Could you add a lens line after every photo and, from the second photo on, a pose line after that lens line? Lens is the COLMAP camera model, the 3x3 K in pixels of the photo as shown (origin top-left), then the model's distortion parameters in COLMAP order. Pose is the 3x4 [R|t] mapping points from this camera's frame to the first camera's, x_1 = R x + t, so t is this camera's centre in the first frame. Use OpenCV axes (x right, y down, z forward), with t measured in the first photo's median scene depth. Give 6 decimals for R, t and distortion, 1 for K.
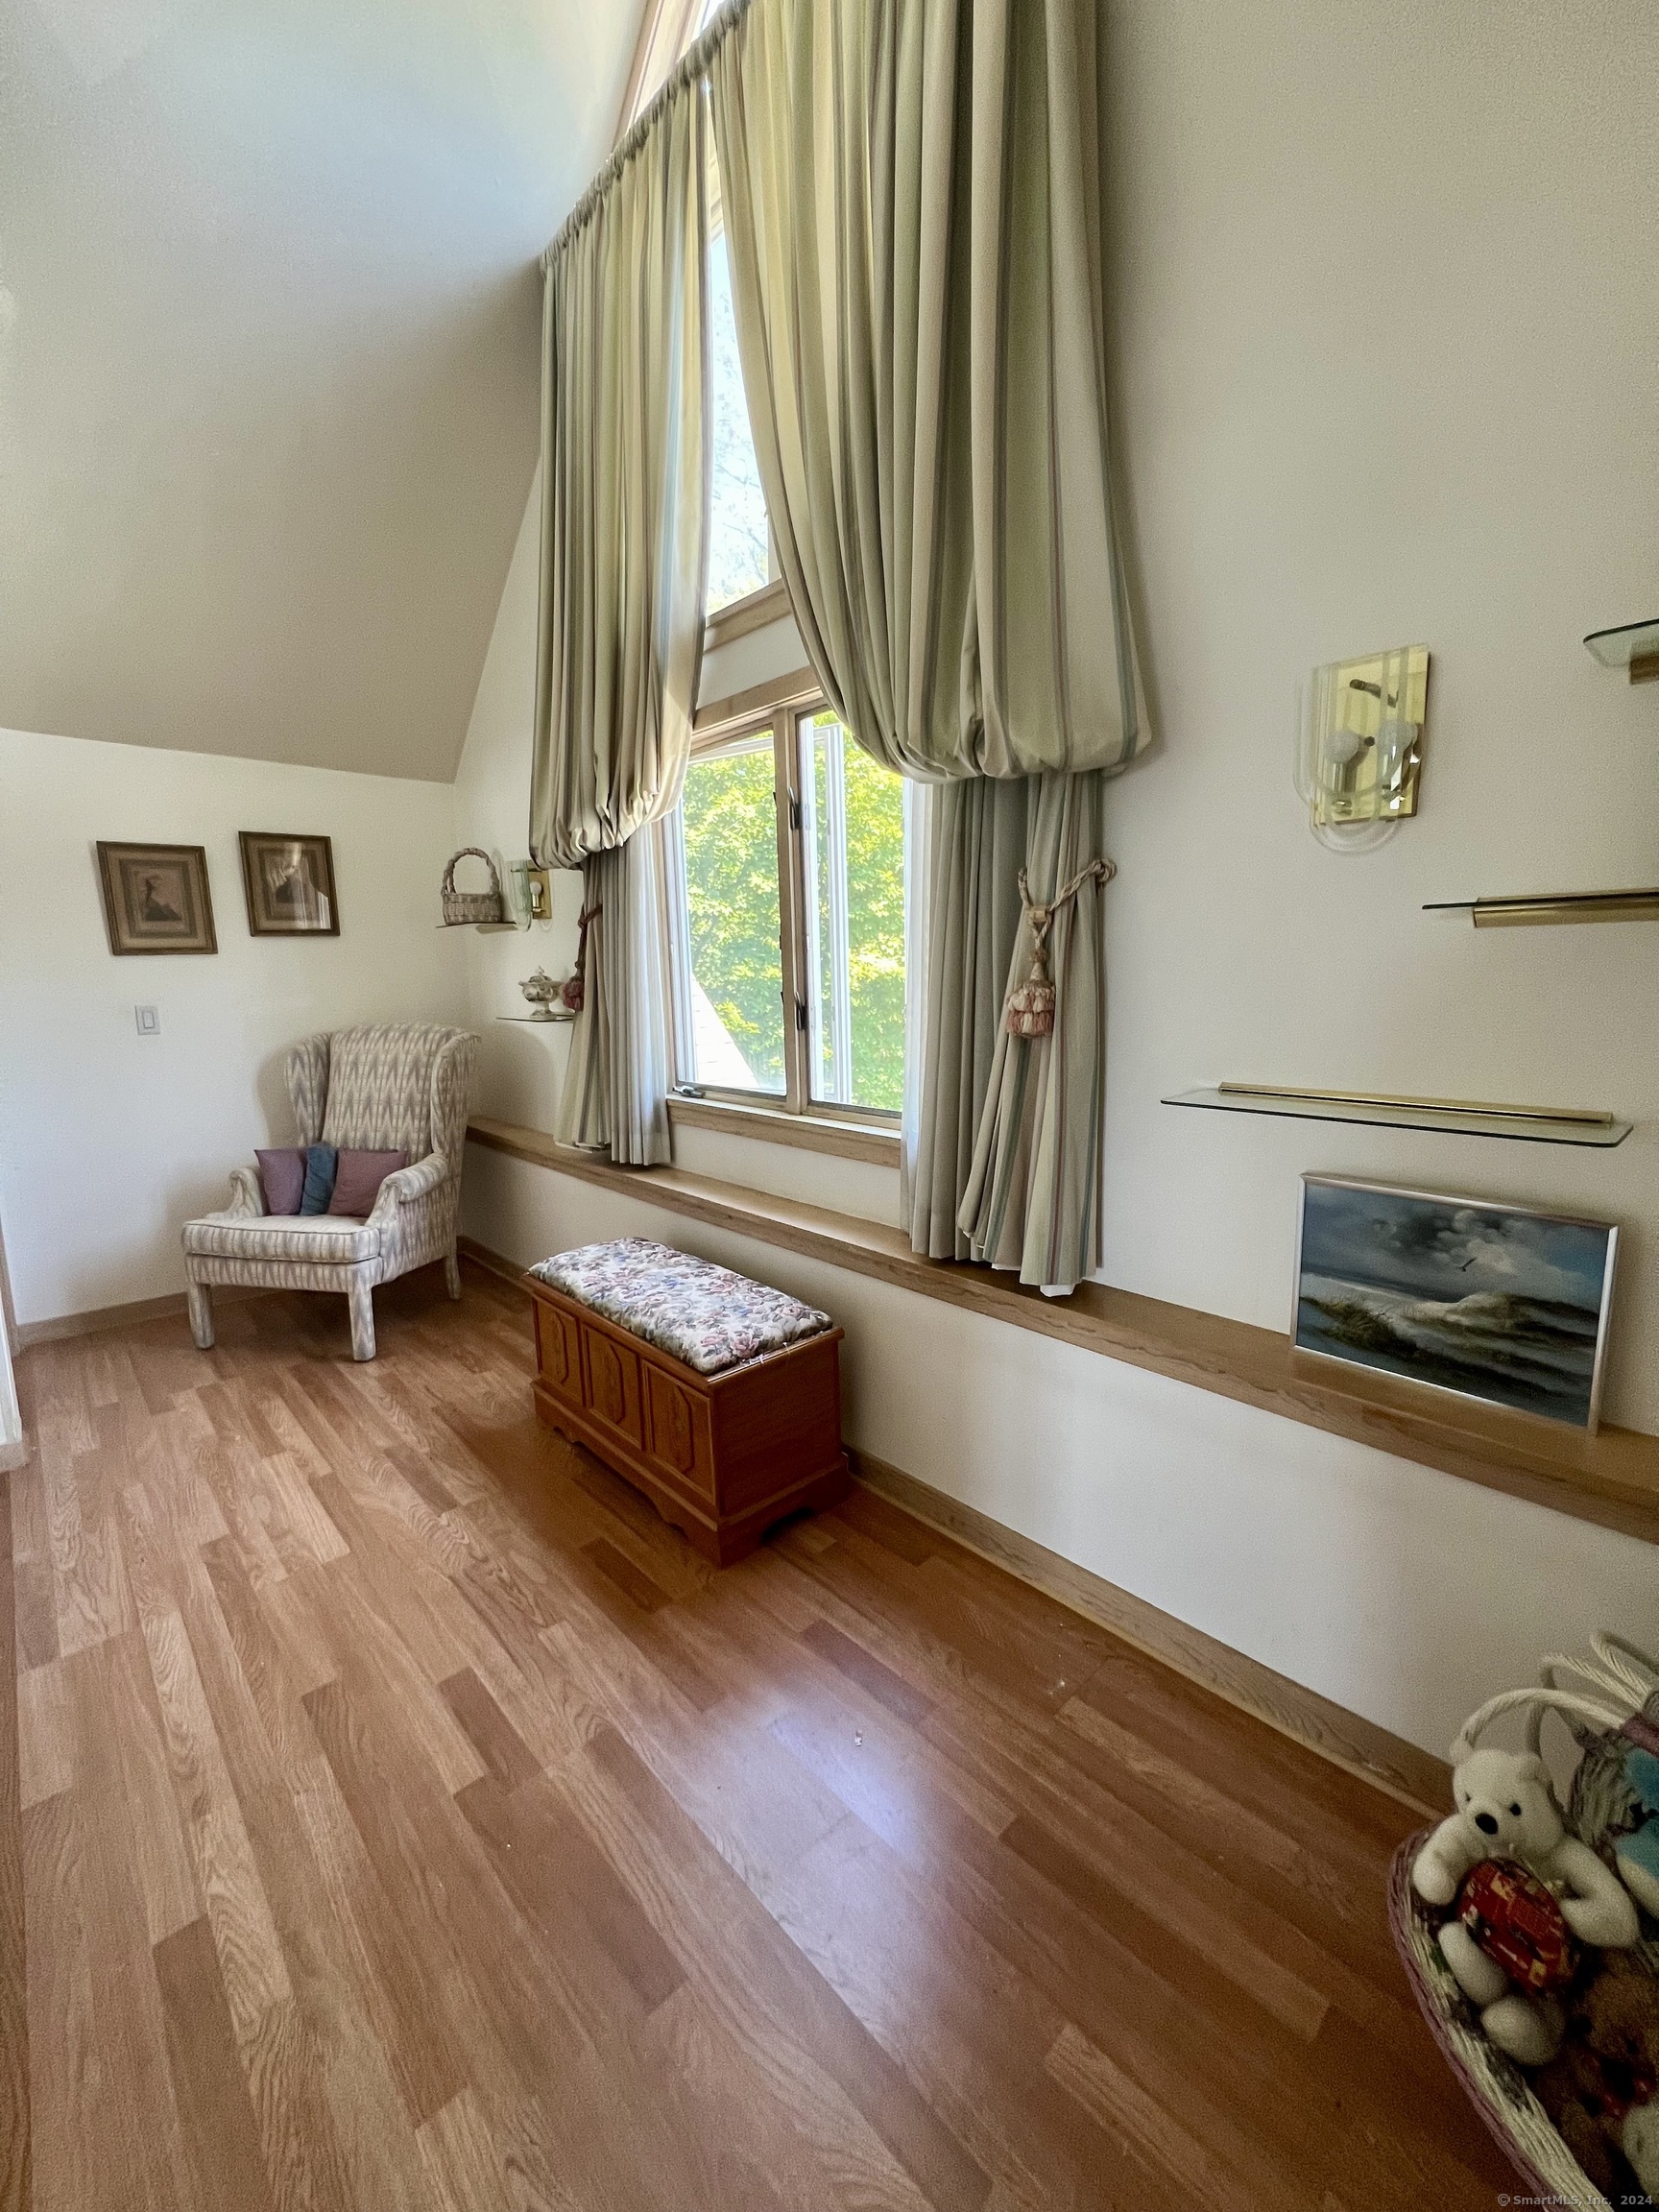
lens RADIAL K [[889.3, 0, 831.2], [0, 889.3, 1101.7], [0, 0, 1]] dist [0.000785, 0.000700]
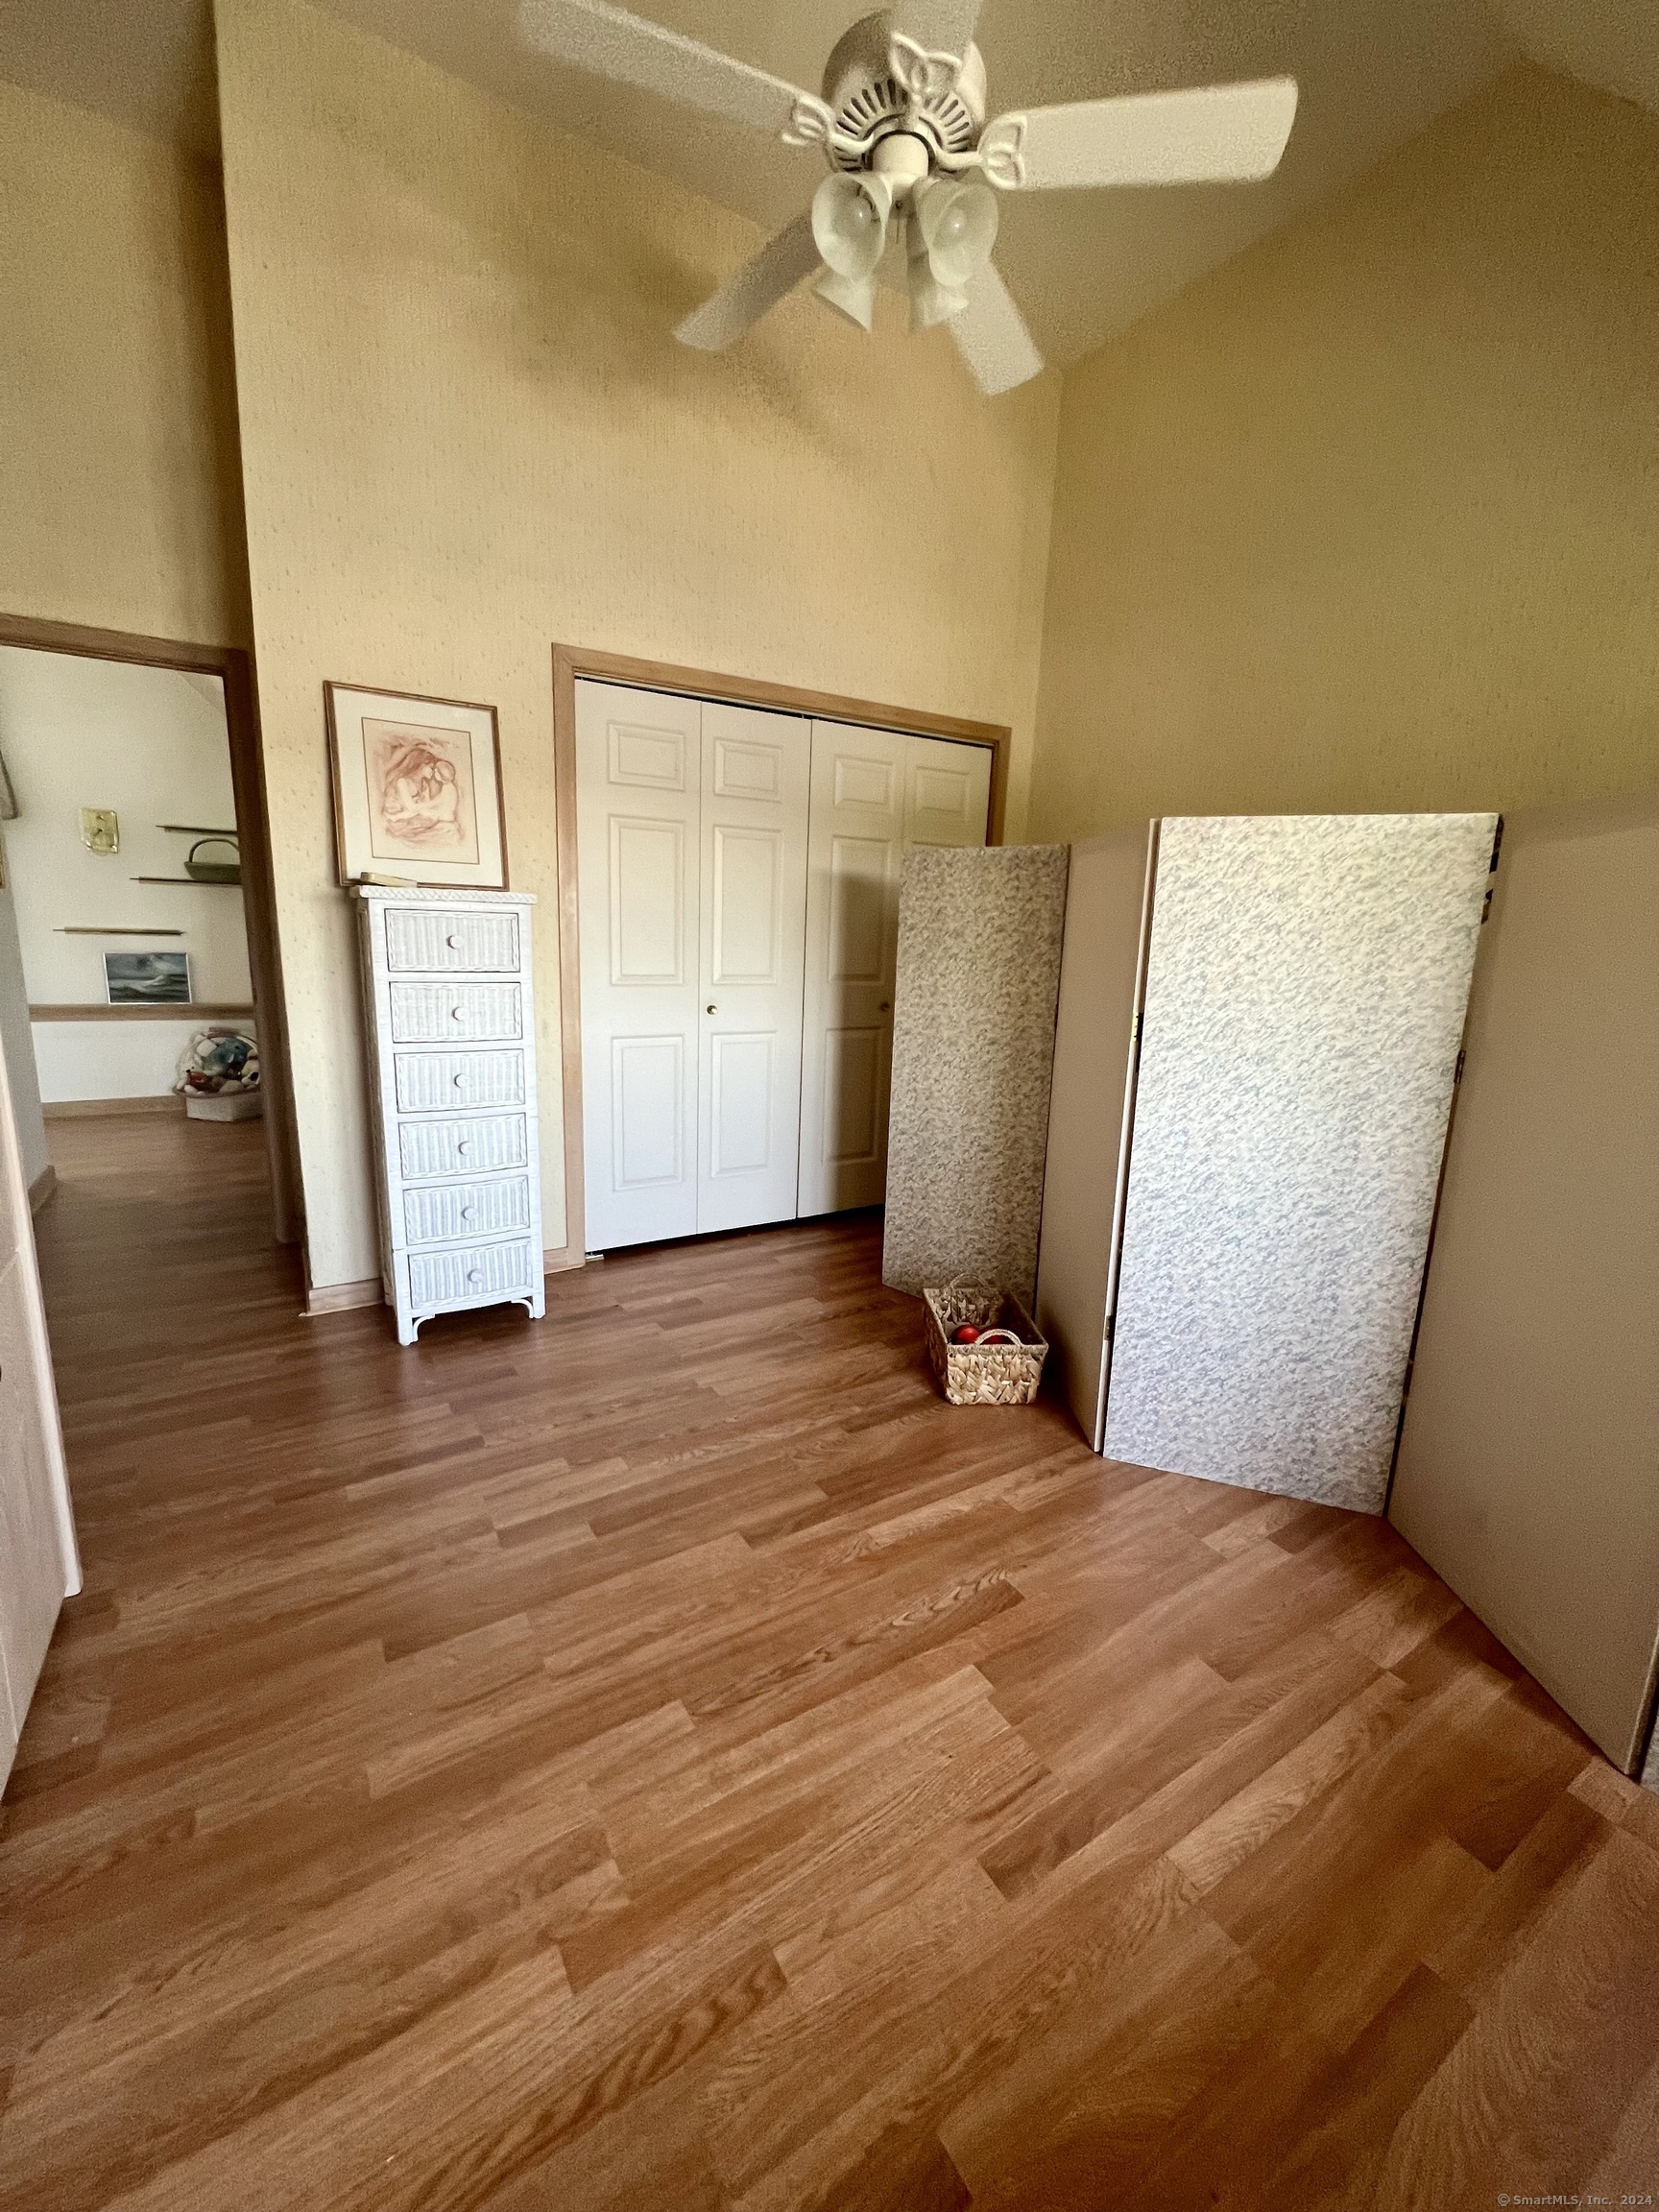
lens RADIAL K [[889.3, 0, 834.4], [0, 889.3, 1096.6], [0, 0, 1]] dist [0.000785, 0.000700]
pose [[0.198531, -0.165237, 0.966065, -2.482923], [0.106752, 0.983467, 0.146276, 0.461466], [-0.974264, 0.074089, 0.212888, -2.618582]]
